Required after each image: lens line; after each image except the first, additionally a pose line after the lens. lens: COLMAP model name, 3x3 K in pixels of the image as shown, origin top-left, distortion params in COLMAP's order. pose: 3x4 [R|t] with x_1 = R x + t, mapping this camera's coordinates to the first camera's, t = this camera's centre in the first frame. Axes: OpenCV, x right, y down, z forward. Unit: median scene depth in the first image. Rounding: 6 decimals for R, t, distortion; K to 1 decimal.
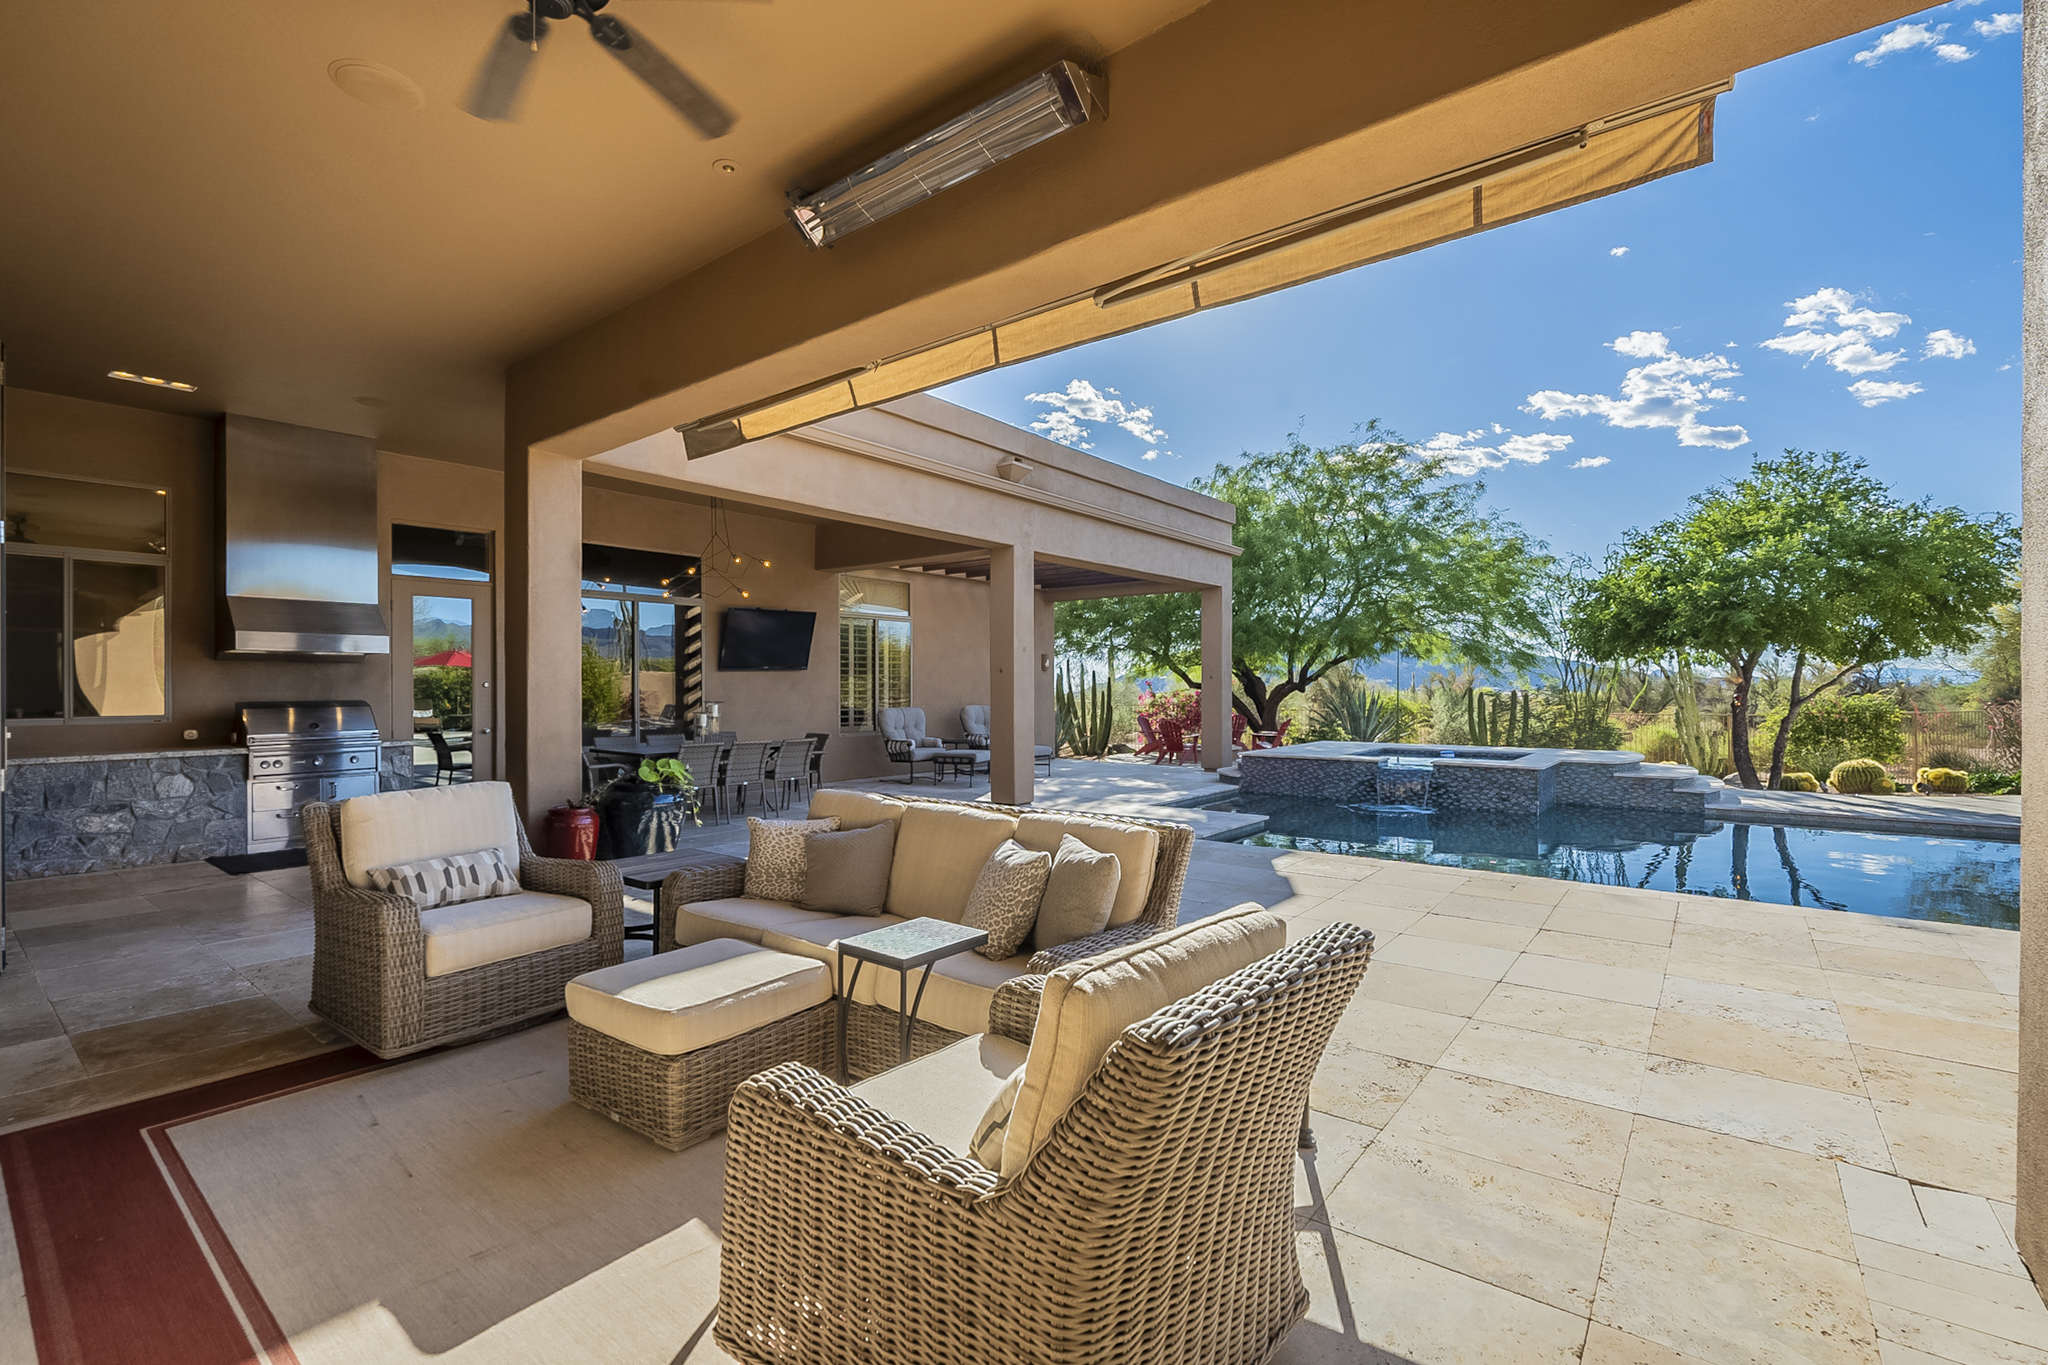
lens RADIAL K [[907.7, 0, 1024.5], [0, 907.7, 695.7], [0, 0, 1]] dist [-0.008109, -0.000388]
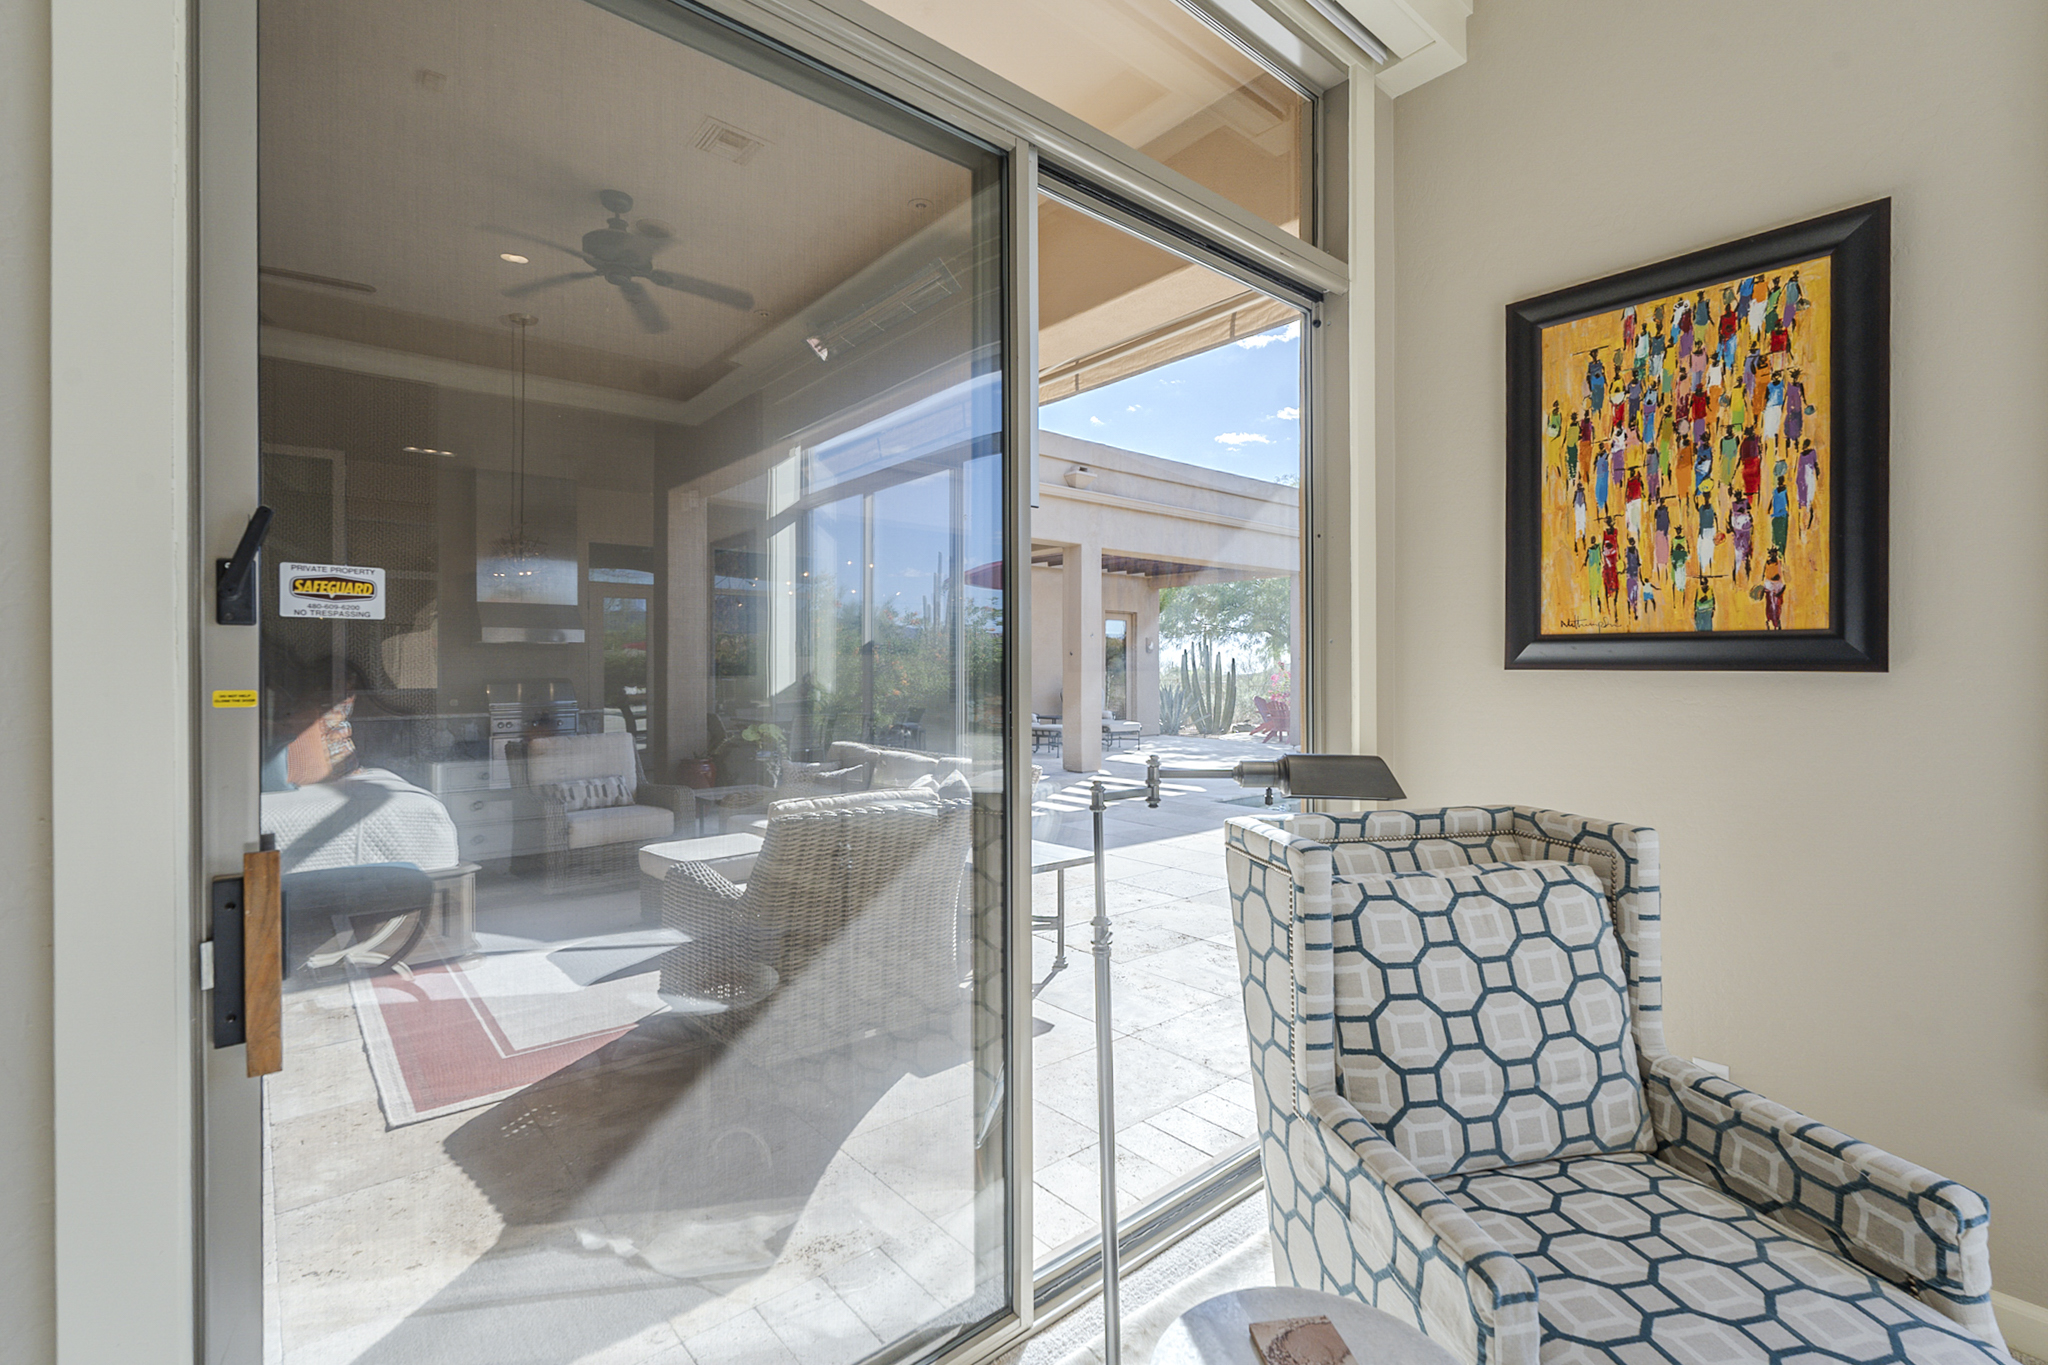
lens RADIAL K [[901.1, 0, 1022.8], [0, 901.1, 678.2], [0, 0, 1]] dist [-0.006315, -0.000501]
pose [[0.981824, 0.001741, -0.189788, 0.180424], [-0.001087, 0.999993, 0.003546, -0.000426], [0.189793, -0.003275, 0.981819, -0.174905]]
